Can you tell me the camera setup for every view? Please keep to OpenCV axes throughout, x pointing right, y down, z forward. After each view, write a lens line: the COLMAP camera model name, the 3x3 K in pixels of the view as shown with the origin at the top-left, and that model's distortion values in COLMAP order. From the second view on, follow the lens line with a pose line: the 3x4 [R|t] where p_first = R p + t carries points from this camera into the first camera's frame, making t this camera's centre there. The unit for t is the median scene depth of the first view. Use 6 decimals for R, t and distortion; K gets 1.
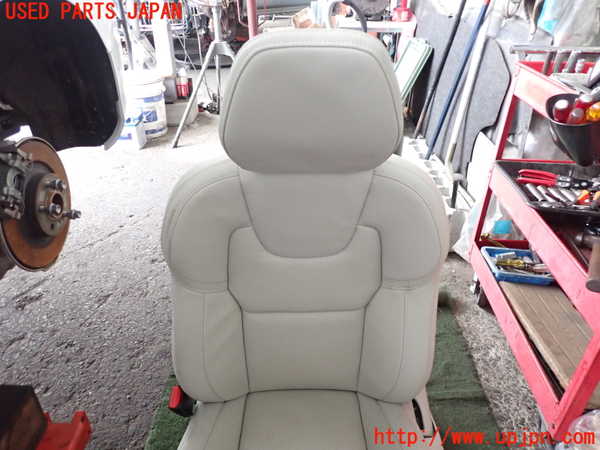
lens RADIAL K [[448.0, 0, 295.6], [0, 448.0, 224.9], [0, 0, 1]] dist [0.006249, -0.001840]
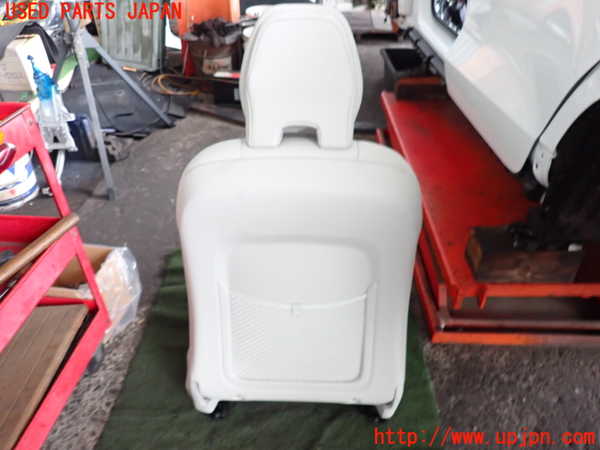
lens RADIAL K [[448.0, 0, 301.0], [0, 448.0, 227.0], [0, 0, 1]] dist [0.006249, -0.001840]
pose [[-0.999341, -0.028098, 0.022996, -0.007215], [0.010570, 0.380771, 0.924609, -0.669486], [-0.034735, 0.924242, -0.380223, 0.958546]]
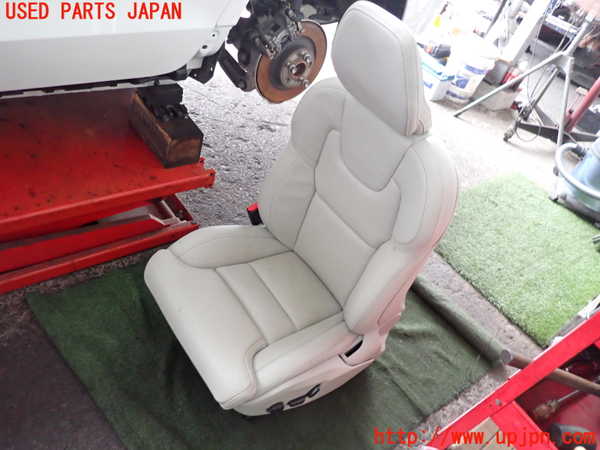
lens RADIAL K [[448.0, 0, 296.3], [0, 448.0, 224.1], [0, 0, 1]] dist [0.006249, -0.001840]
pose [[0.581243, 0.664634, -0.469487, 0.426471], [-0.632556, 0.731987, 0.253117, -0.035210], [0.511889, 0.149854, 0.845880, -0.150815]]
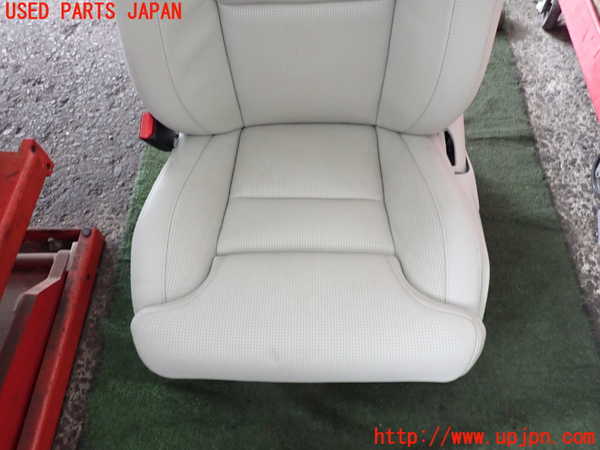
lens RADIAL K [[448.0, 0, 296.8], [0, 448.0, 229.3], [0, 0, 1]] dist [0.006249, -0.001840]
pose [[0.998669, 0.007612, -0.051003, 0.031968], [0.017895, 0.876430, 0.481197, 0.125379], [0.048364, -0.481469, 0.875128, 0.169251]]
